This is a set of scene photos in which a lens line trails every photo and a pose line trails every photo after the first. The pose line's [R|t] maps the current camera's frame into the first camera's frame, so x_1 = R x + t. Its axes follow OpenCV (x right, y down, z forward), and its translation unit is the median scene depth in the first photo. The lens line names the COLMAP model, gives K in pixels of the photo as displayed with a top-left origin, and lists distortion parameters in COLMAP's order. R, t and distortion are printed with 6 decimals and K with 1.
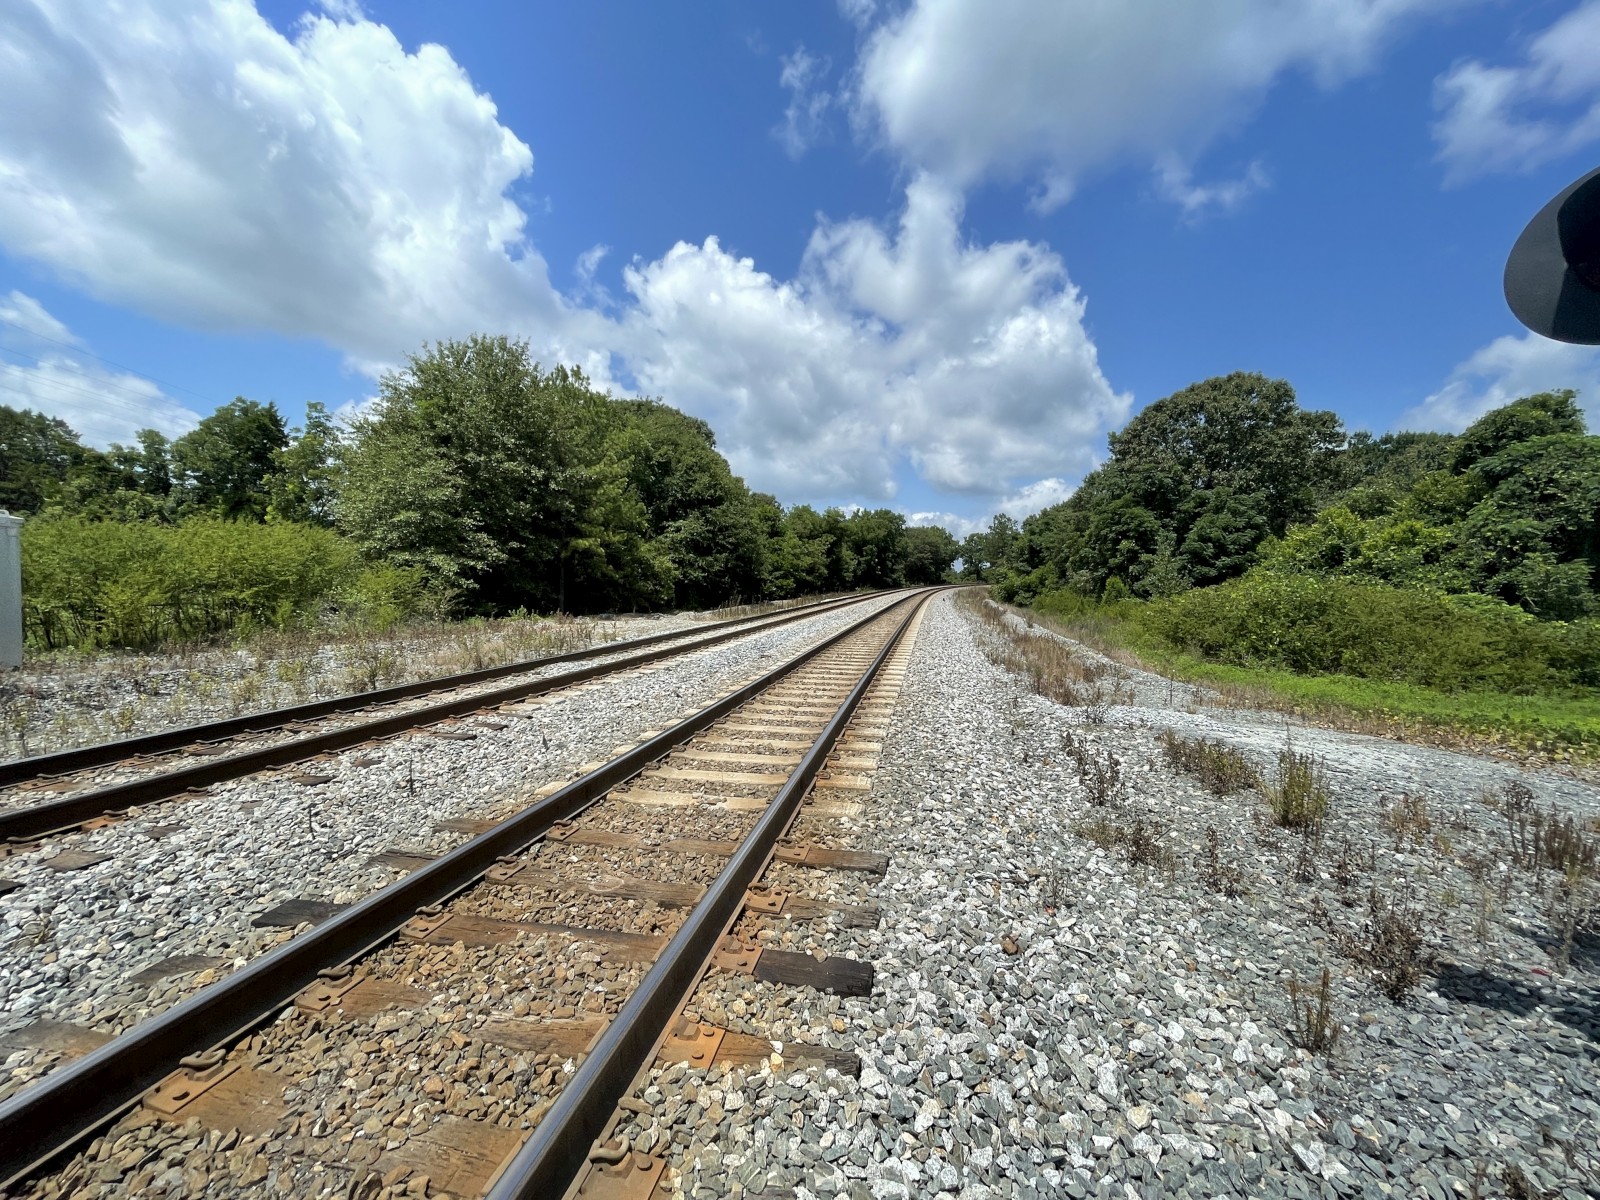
lens RADIAL K [[647.5, 0, 818.4], [0, 647.5, 600.0], [0, 0, 1]] dist [0.006325, -0.001957]
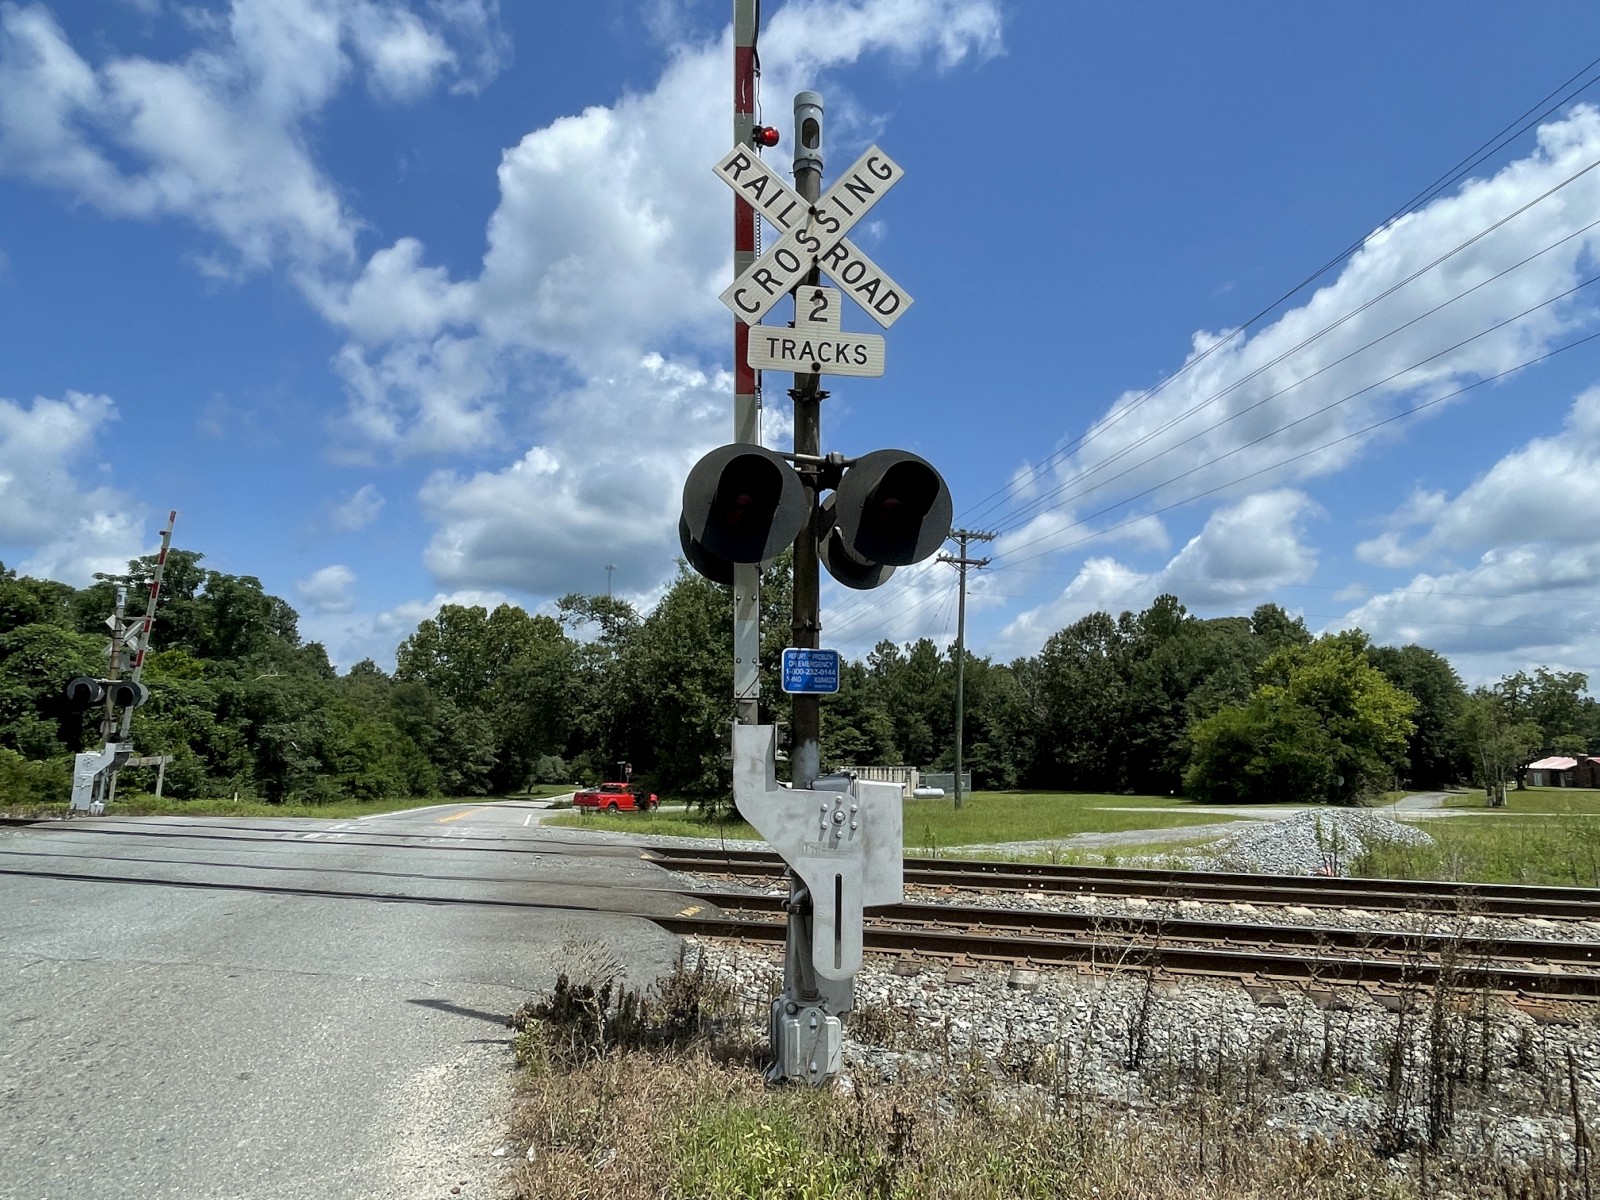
lens RADIAL K [[982.7, 0, 800.7], [0, 982.7, 590.8], [0, 0, 1]] dist [-0.006339, -0.002020]
pose [[0.040781, 0.151324, 0.987643, -0.913695], [0.014665, 0.988268, -0.152026, 0.013408], [-0.999061, 0.020683, 0.038083, -0.721218]]
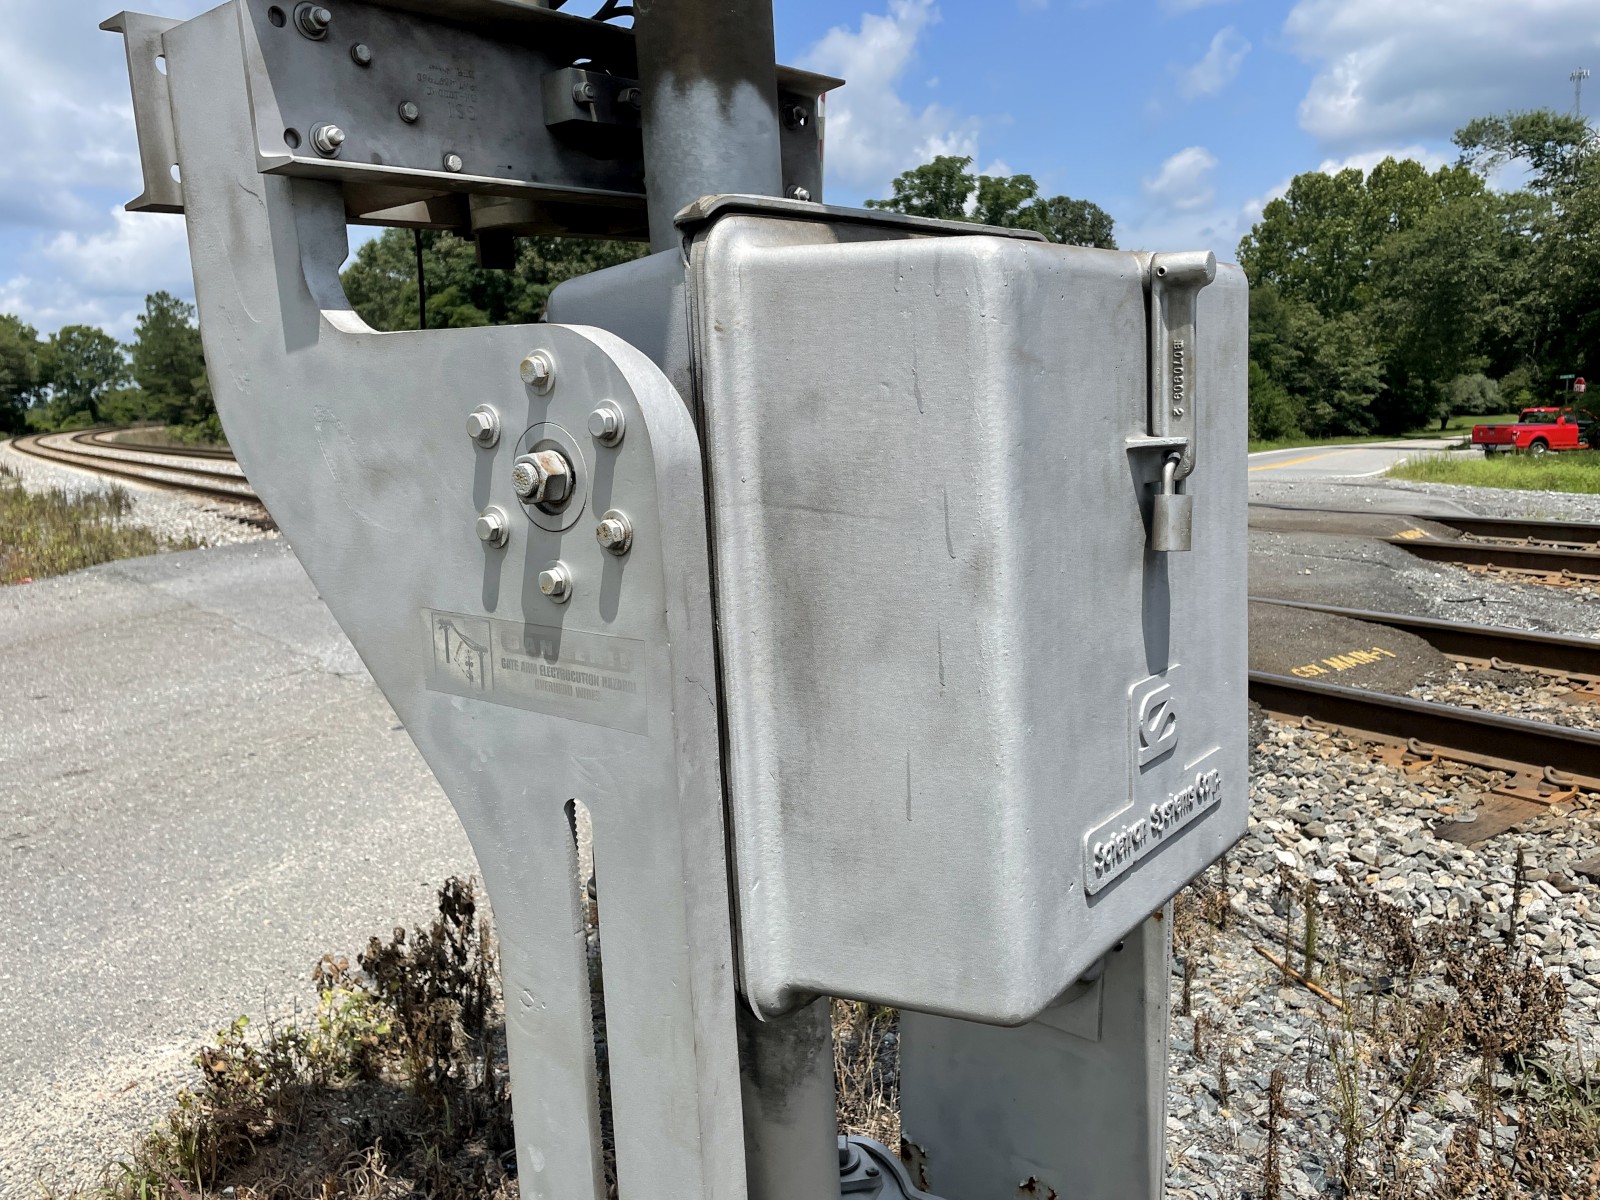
lens RADIAL K [[1261.0, 0, 807.7], [0, 1261.0, 572.4], [0, 0, 1]] dist [0.052321, -0.040451]
pose [[0.696303, -0.141138, 0.703734, -0.724475], [0.075177, 0.989424, 0.124053, 0.027618], [-0.713800, -0.033474, 0.699550, -0.759152]]
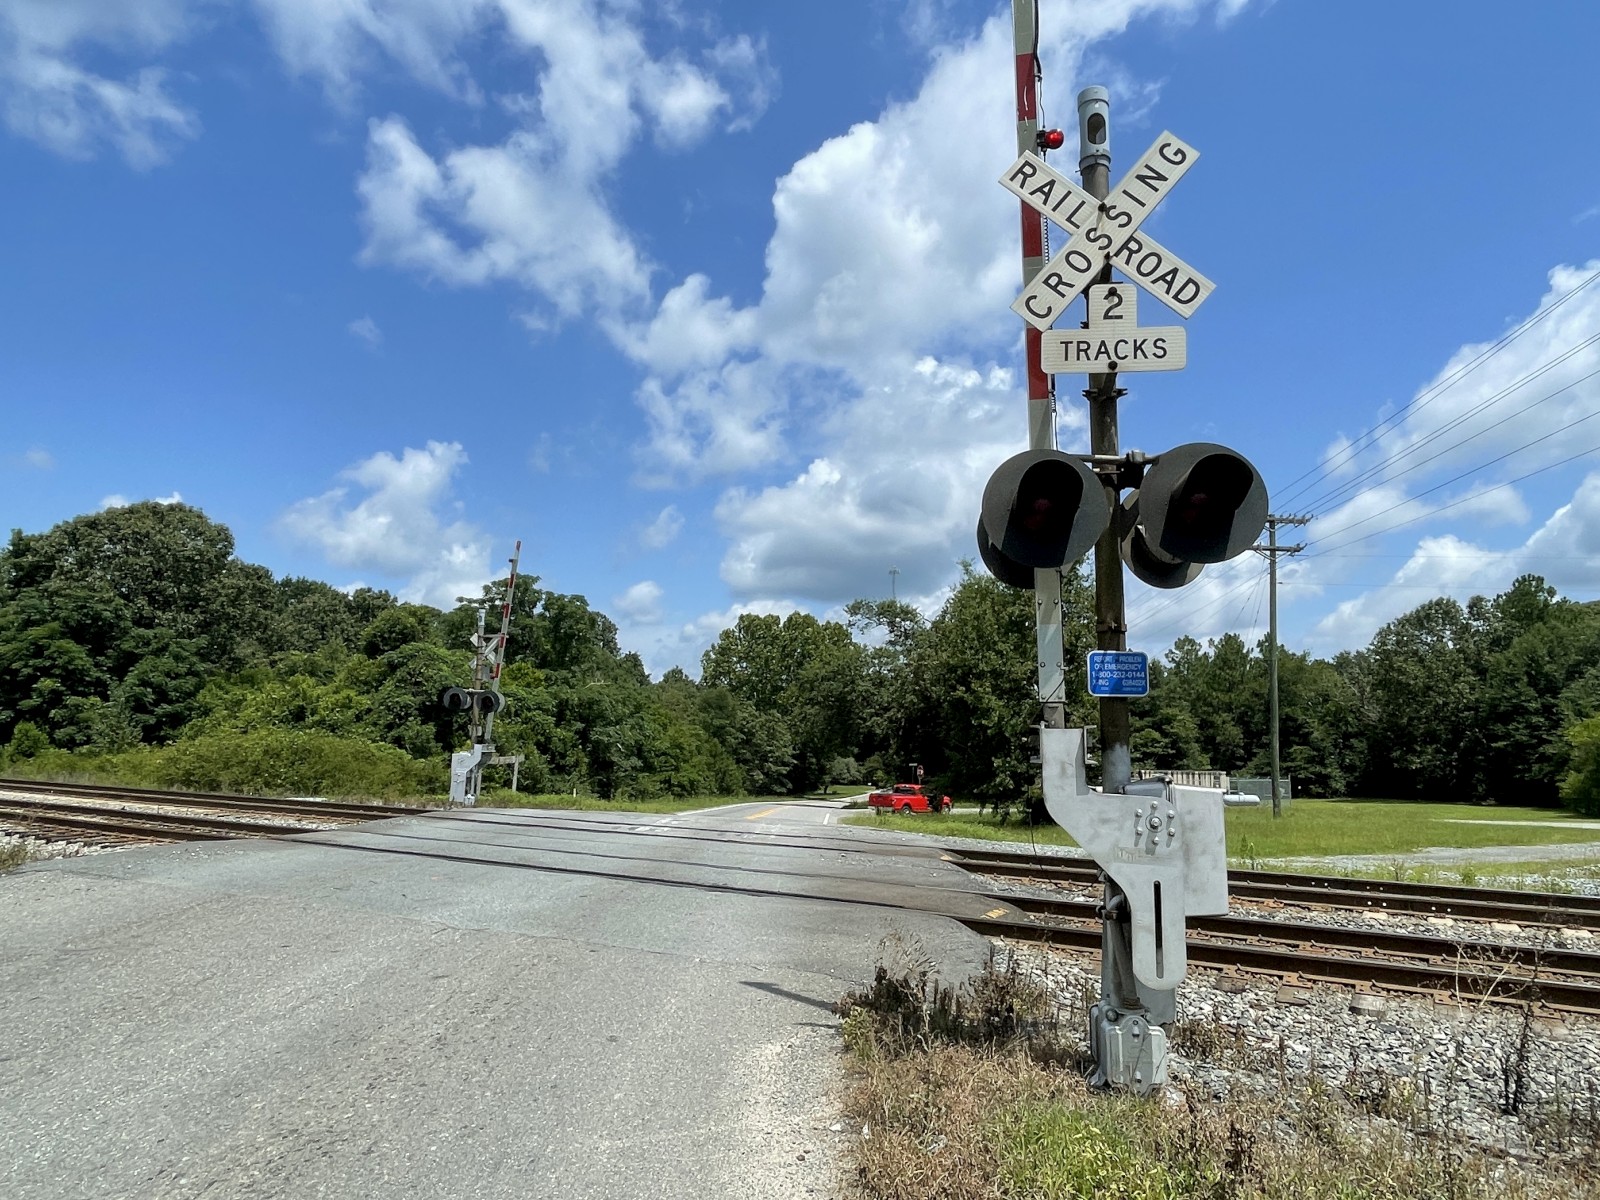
lens RADIAL K [[982.7, 0, 810.9], [0, 982.7, 593.4], [0, 0, 1]] dist [-0.006339, -0.002020]
pose [[0.313698, 0.143840, 0.938565, -0.925265], [0.011384, 0.987819, -0.155193, 0.012903], [-0.949455, 0.059368, 0.308239, -0.715906]]
